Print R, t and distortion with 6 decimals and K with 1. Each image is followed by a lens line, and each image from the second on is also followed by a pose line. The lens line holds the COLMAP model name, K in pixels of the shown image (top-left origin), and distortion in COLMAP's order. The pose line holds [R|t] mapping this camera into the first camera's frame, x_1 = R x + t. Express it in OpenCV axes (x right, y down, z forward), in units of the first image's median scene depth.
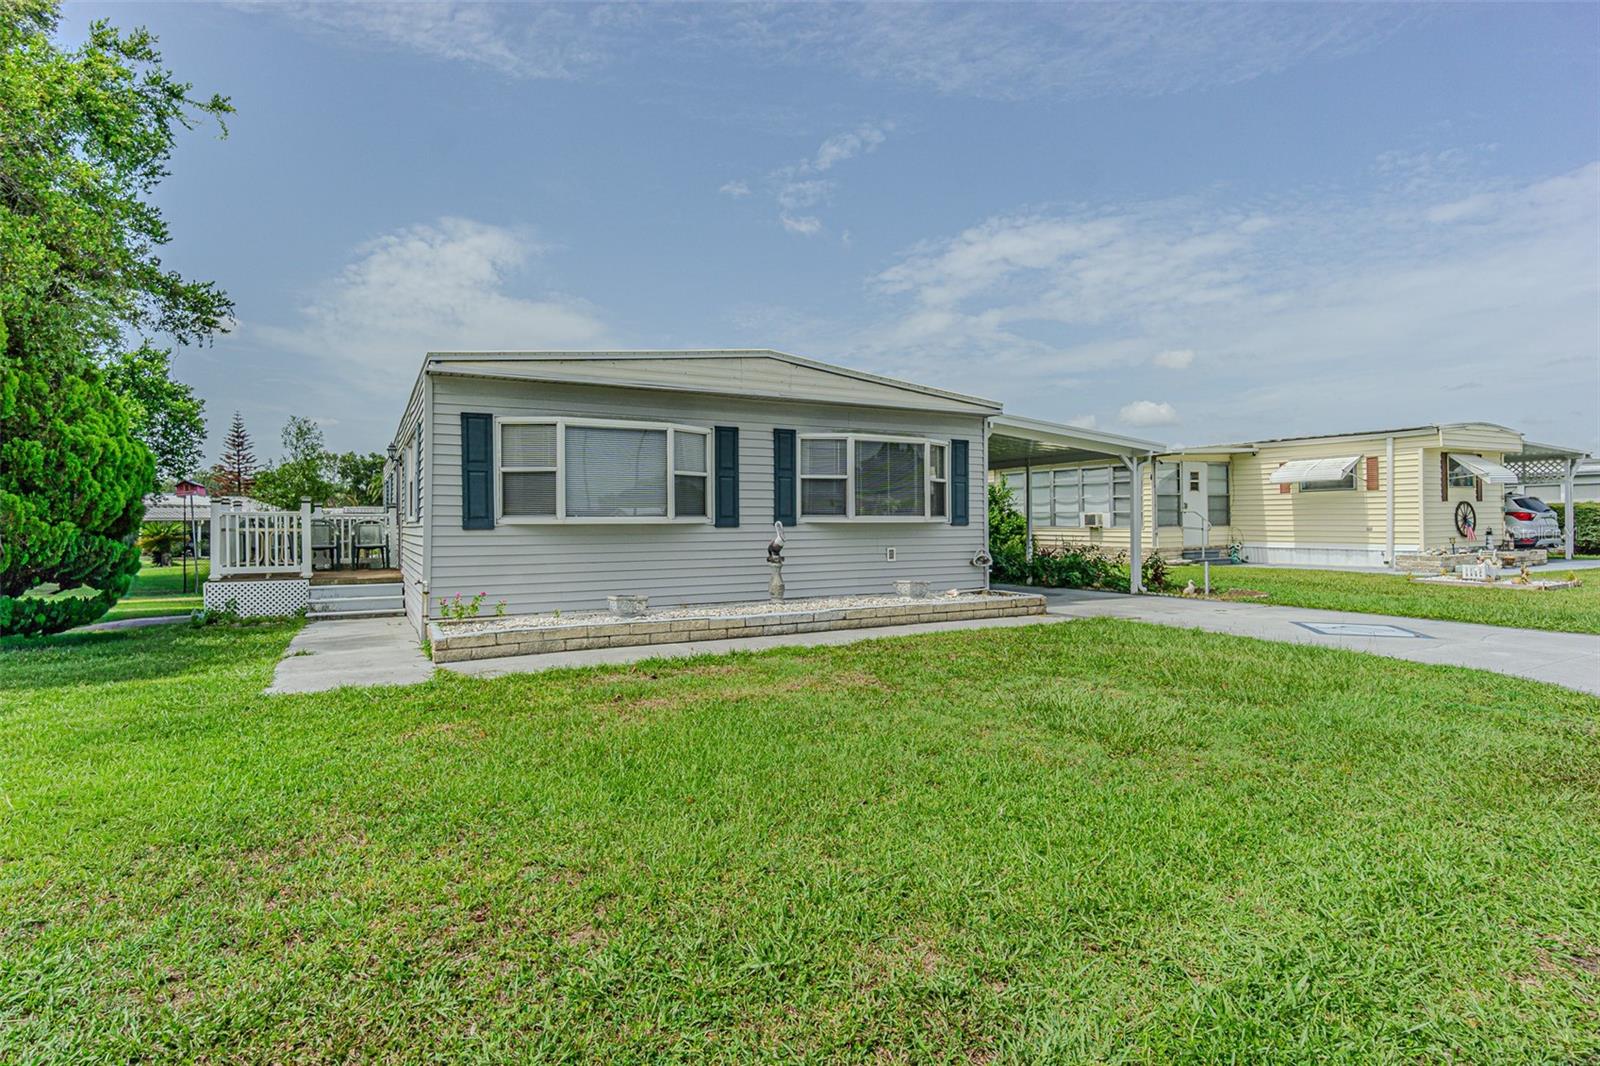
lens RADIAL K [[840.1, 0, 784.0], [0, 840.1, 522.9], [0, 0, 1]] dist [-0.010610, 0.003806]
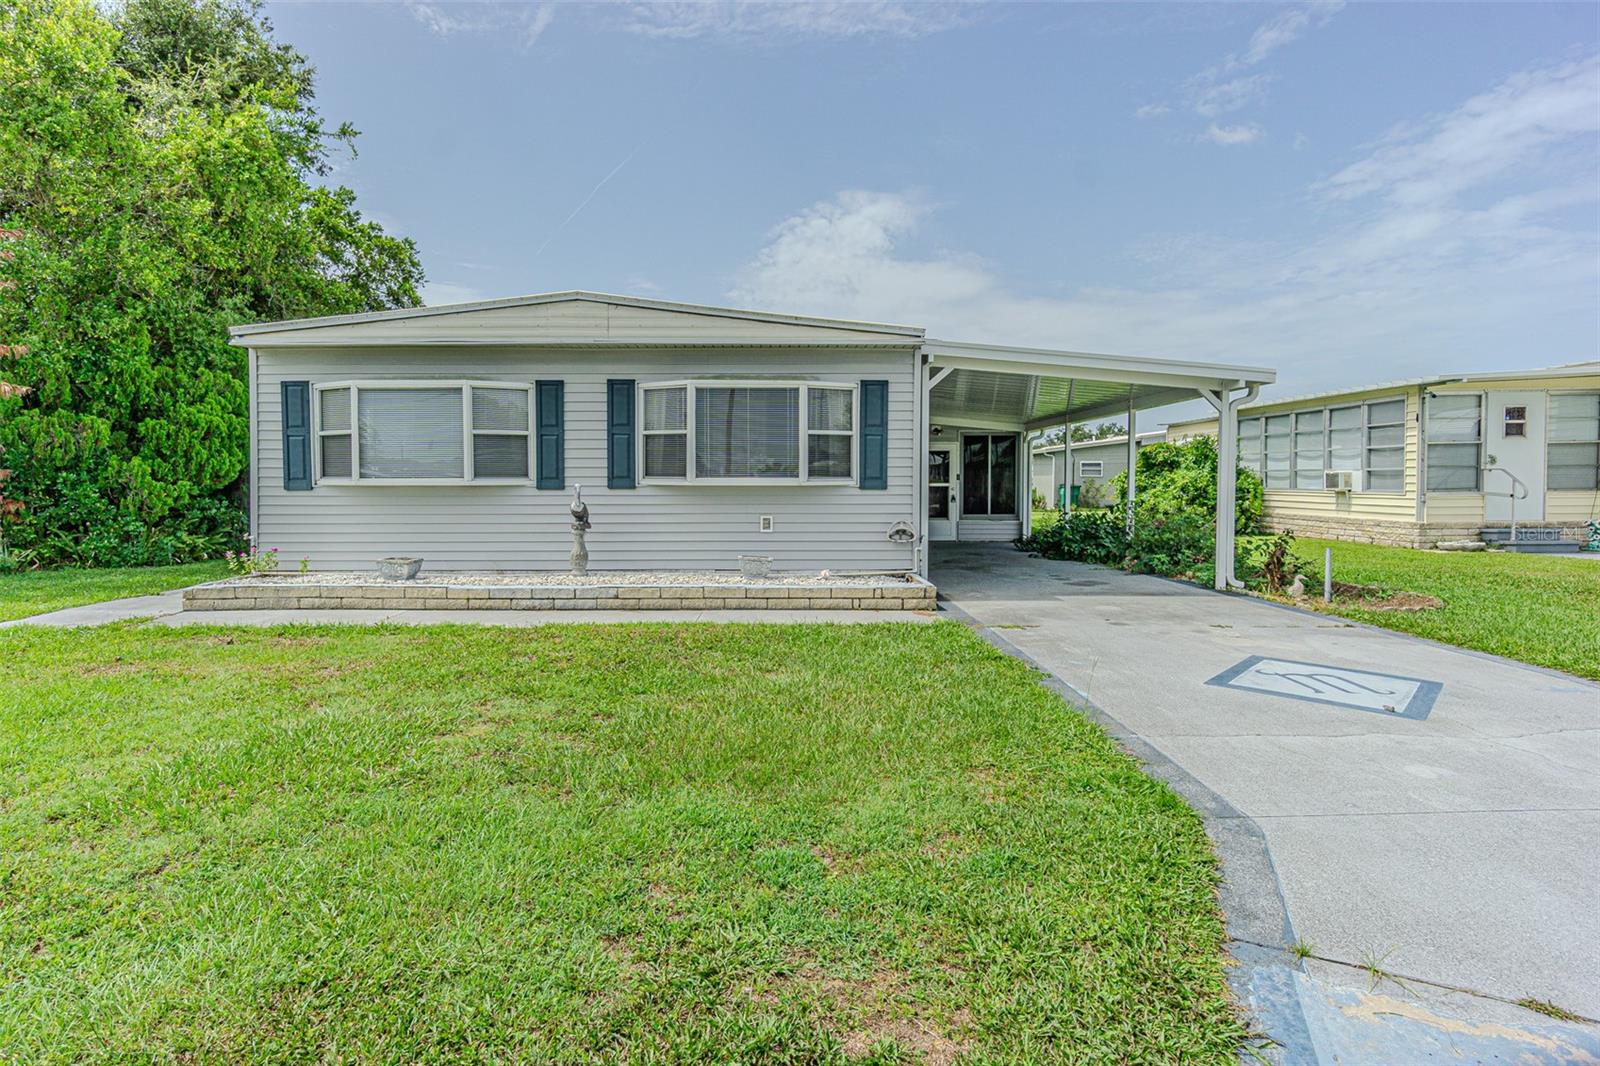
lens RADIAL K [[840.1, 0, 791.2], [0, 840.1, 516.7], [0, 0, 1]] dist [-0.010610, 0.003806]
pose [[0.876835, 0.022639, -0.480259, 0.308591], [-0.002492, 0.999091, 0.042548, -0.002573], [0.480785, -0.036111, 0.876094, 0.160866]]
